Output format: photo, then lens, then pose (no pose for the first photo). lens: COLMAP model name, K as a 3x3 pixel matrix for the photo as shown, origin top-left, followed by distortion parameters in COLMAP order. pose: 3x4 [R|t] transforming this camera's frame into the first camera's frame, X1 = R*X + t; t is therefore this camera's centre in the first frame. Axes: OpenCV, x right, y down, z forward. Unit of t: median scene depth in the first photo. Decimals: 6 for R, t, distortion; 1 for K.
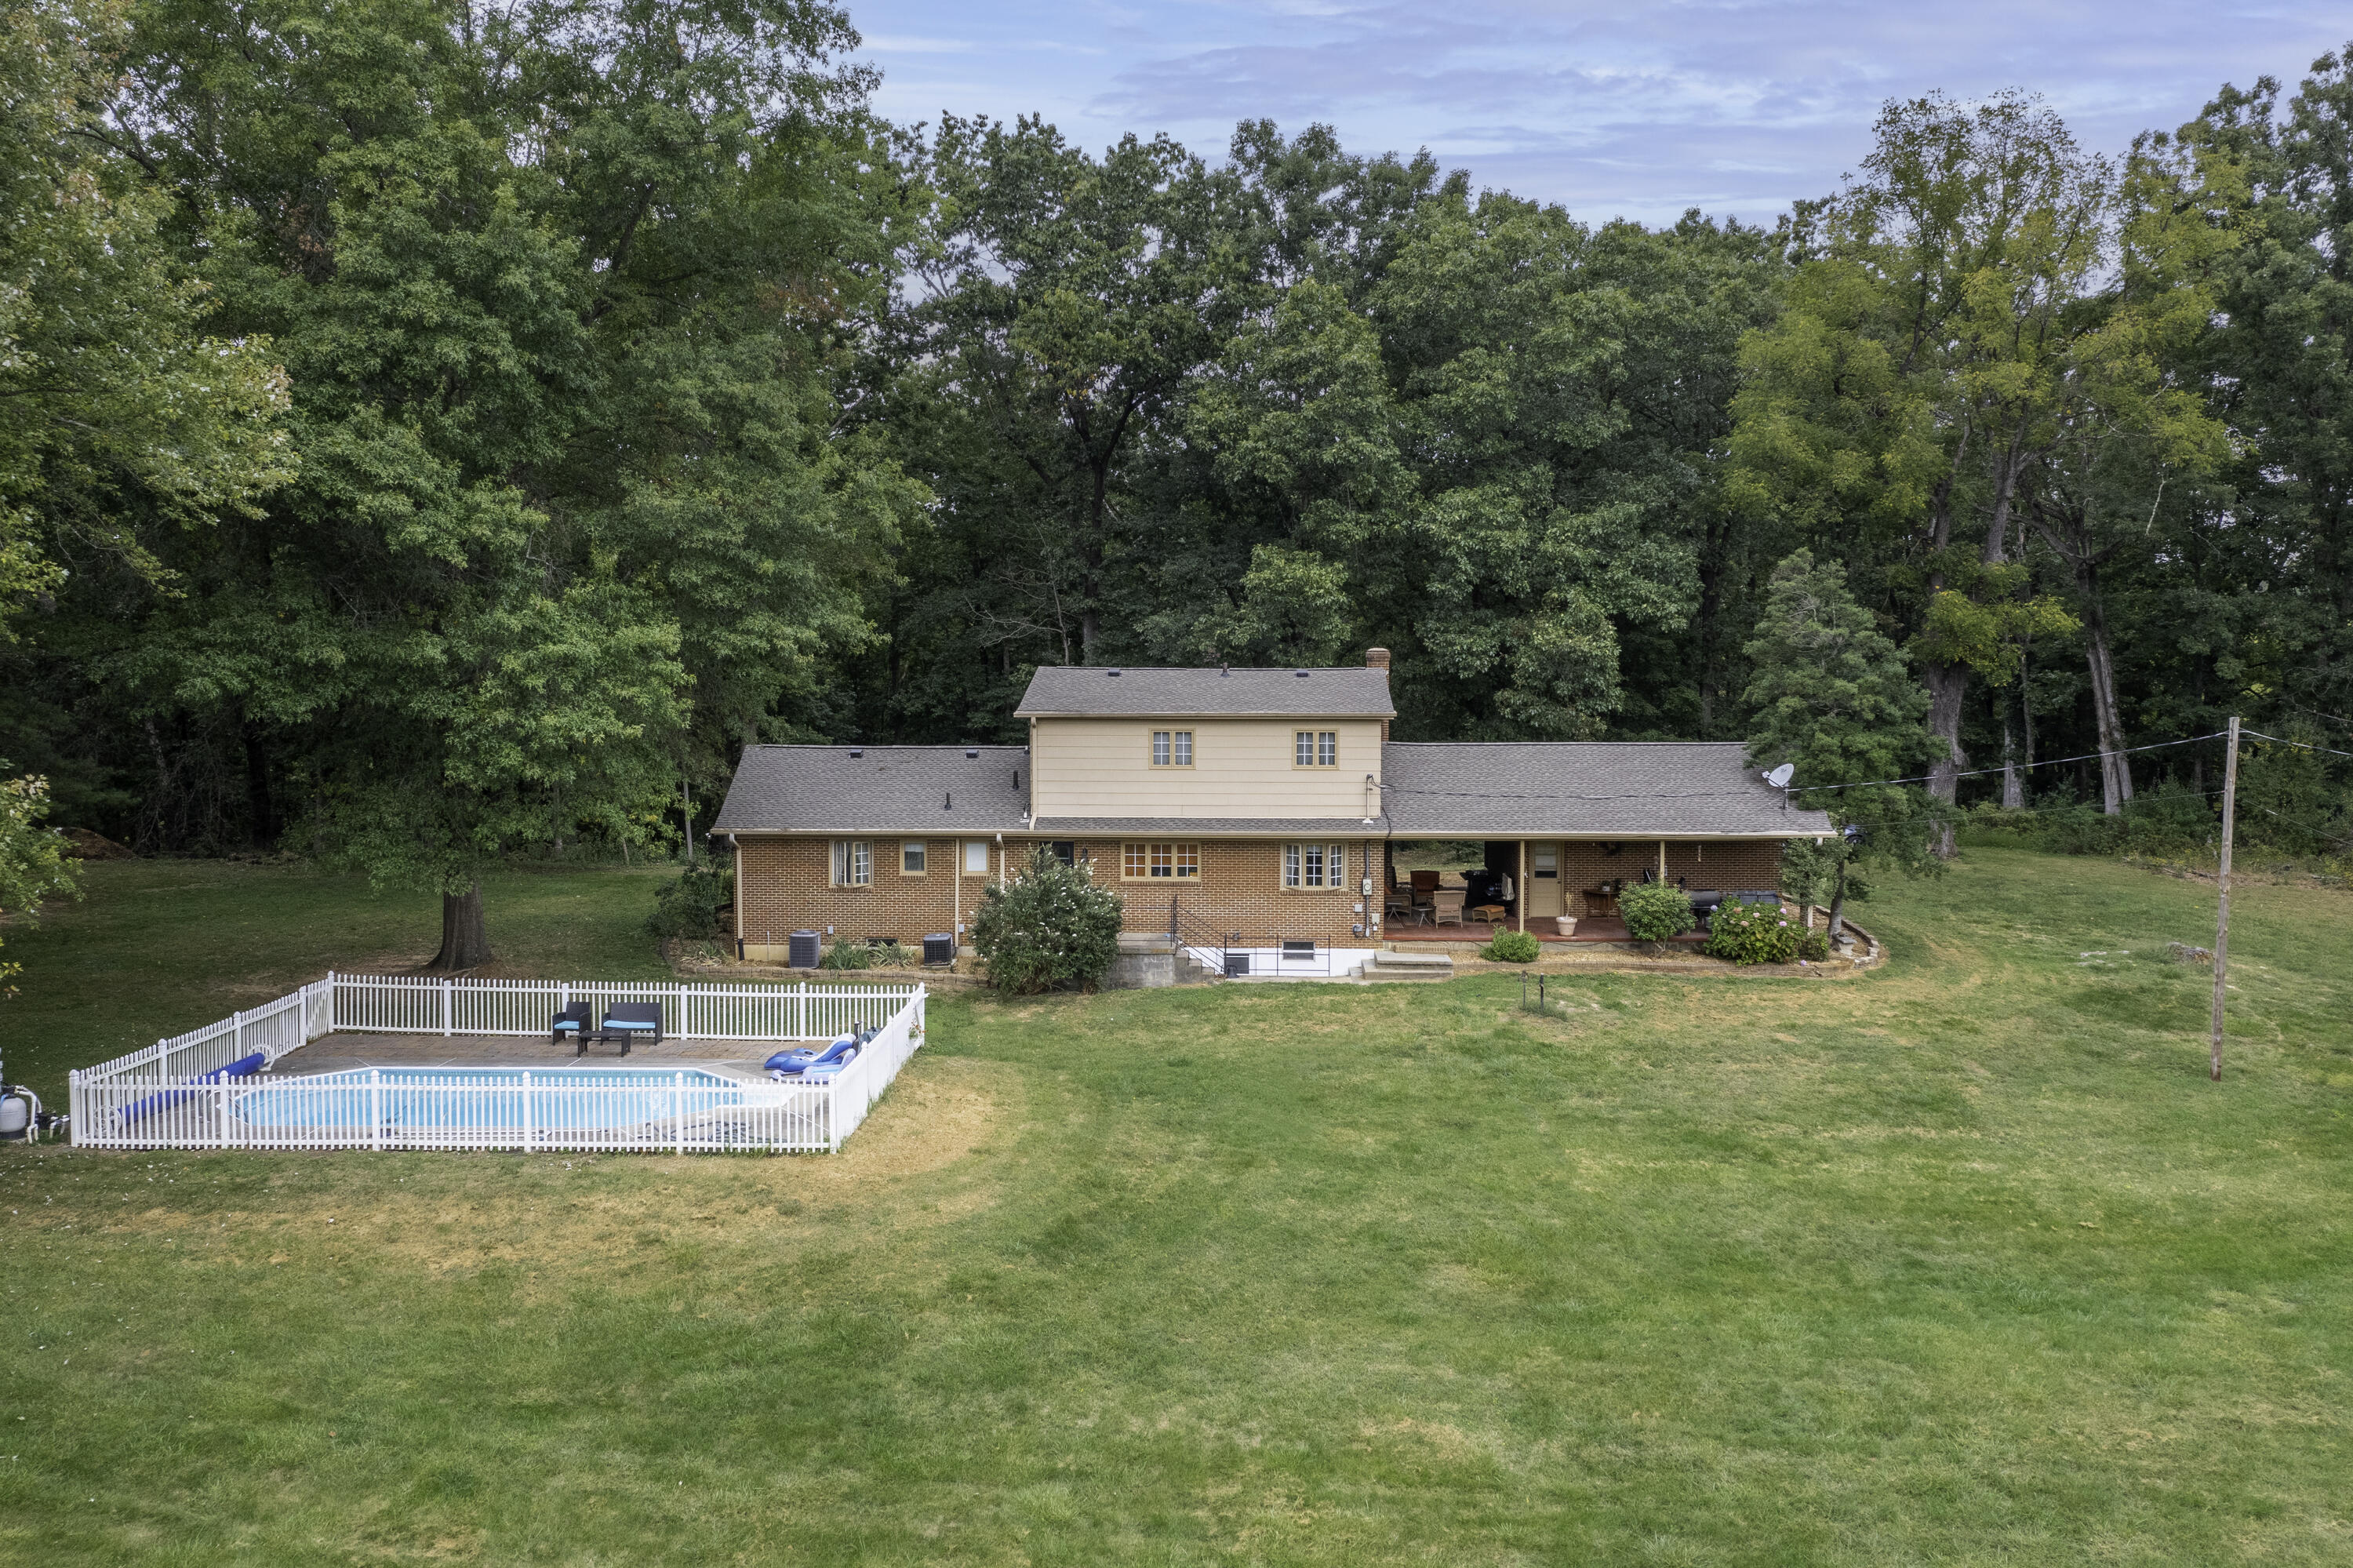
lens RADIAL K [[1819.9, 0, 1176.5], [0, 1819.9, 784.0], [0, 0, 1]] dist [-0.002692, -0.000075]
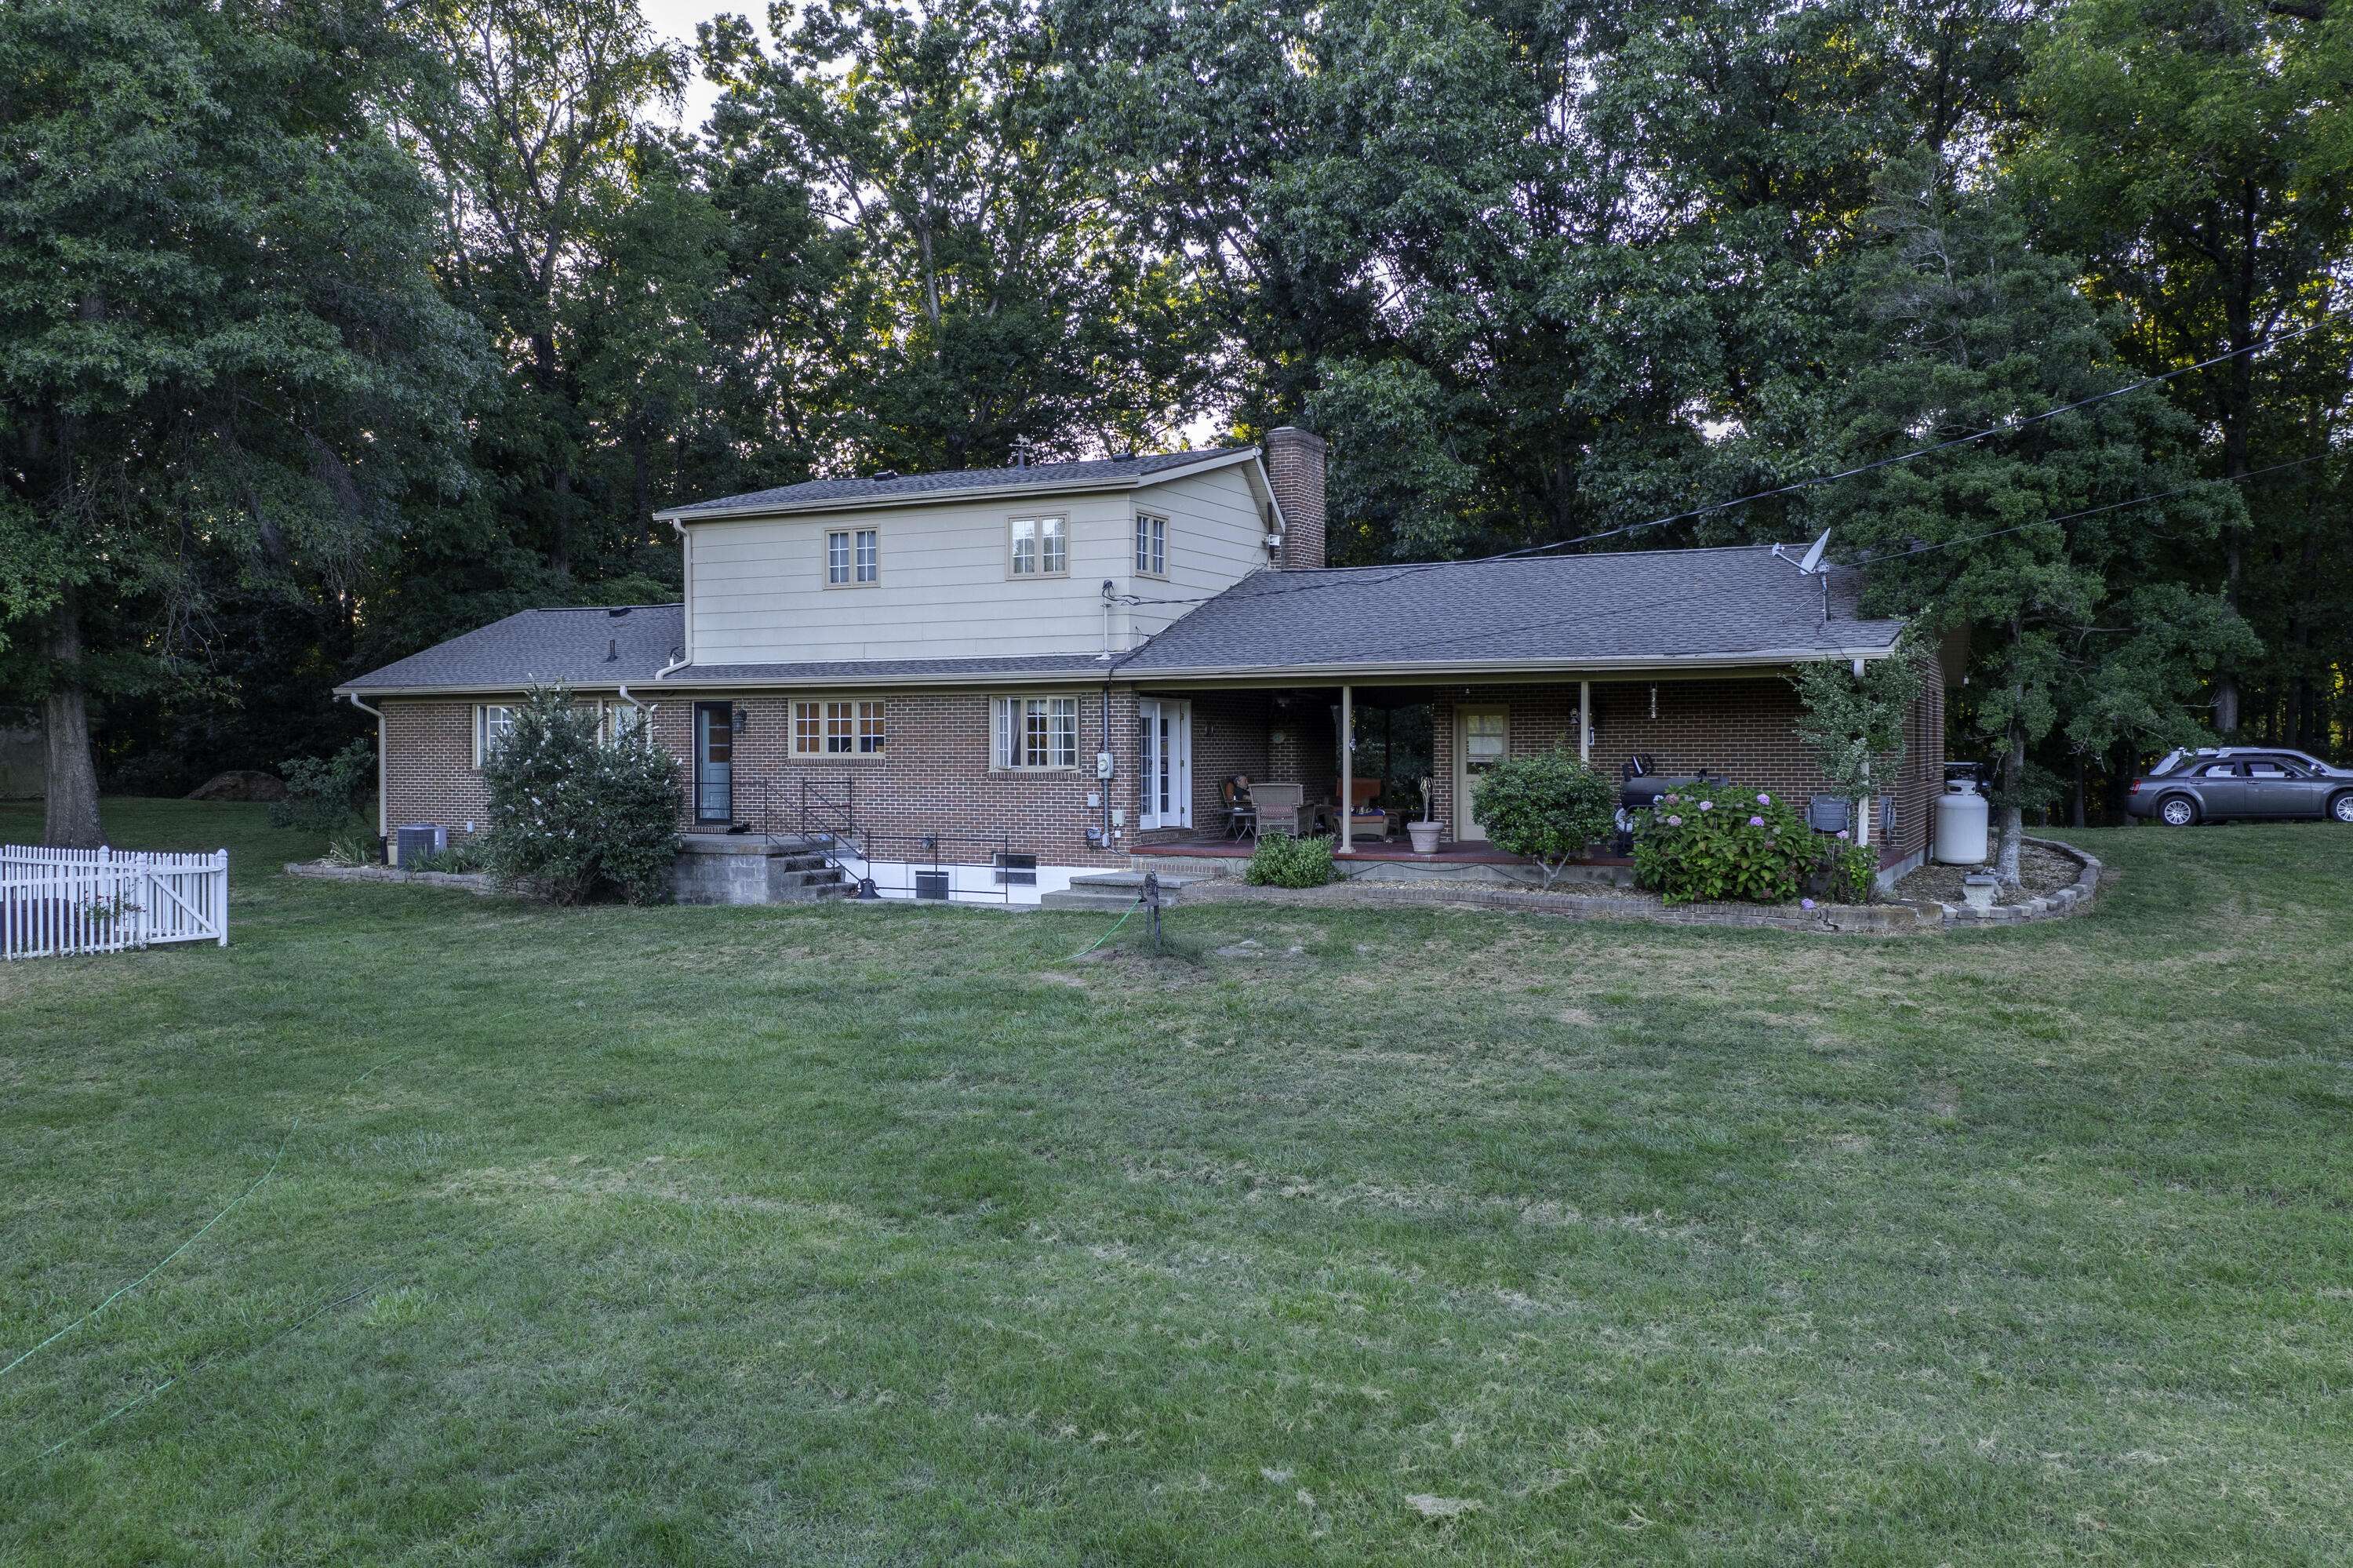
lens RADIAL K [[1819.9, 0, 1176.5], [0, 1819.9, 784.0], [0, 0, 1]] dist [-0.002692, -0.000075]
pose [[0.911090, 0.007020, -0.412148, 0.378198], [-0.026779, 0.998751, -0.042185, 0.087585], [0.411337, 0.049471, 0.910140, 0.451026]]
